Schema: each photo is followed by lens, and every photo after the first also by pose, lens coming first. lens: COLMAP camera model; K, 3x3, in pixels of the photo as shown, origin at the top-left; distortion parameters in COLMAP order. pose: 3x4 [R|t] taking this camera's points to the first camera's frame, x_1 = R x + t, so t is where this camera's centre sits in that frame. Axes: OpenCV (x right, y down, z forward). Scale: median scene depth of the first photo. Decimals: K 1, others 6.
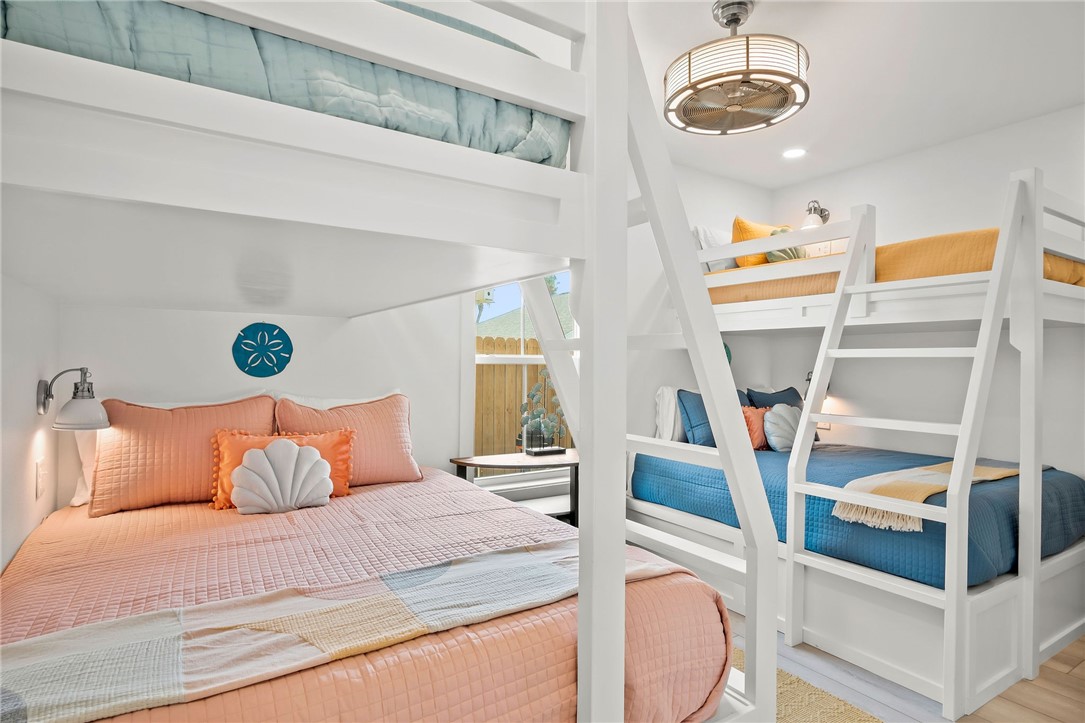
lens RADIAL K [[588.1, 0, 543.4], [0, 588.1, 364.7], [0, 0, 1]] dist [-0.022643, -0.000763]
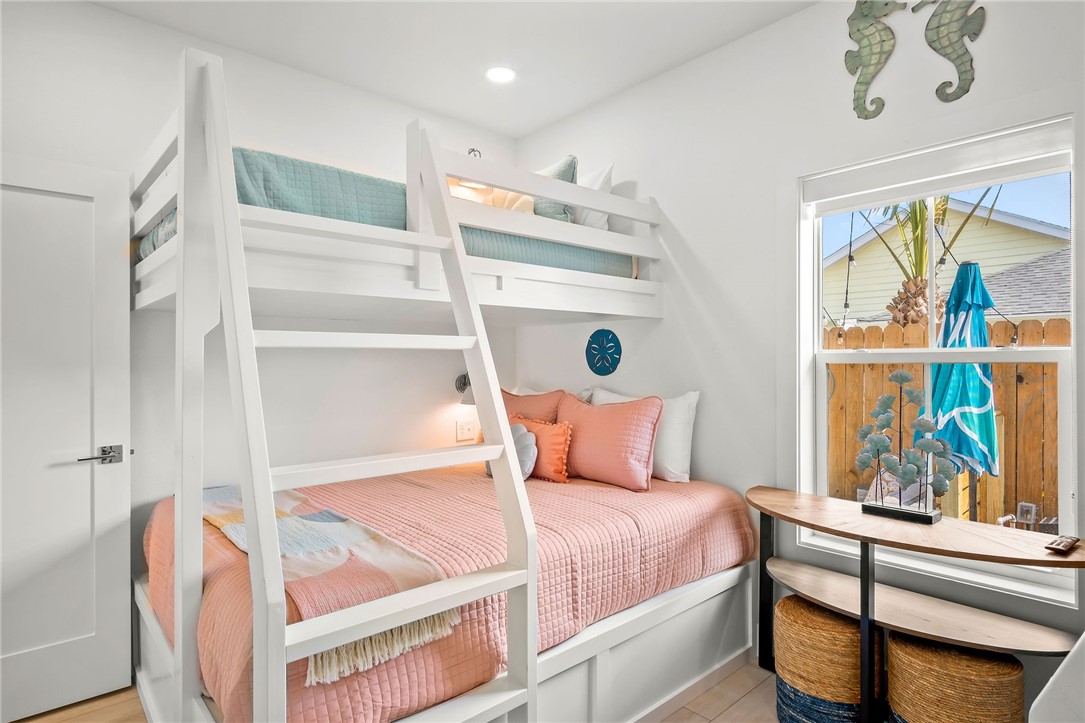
lens RADIAL K [[588.1, 0, 545.0], [0, 588.1, 360.2], [0, 0, 1]] dist [-0.022643, -0.000763]
pose [[0.163251, -0.012380, -0.986507, 0.648290], [-0.004152, 0.999904, -0.013235, 0.006365], [0.986576, 0.006257, 0.163184, 0.686525]]
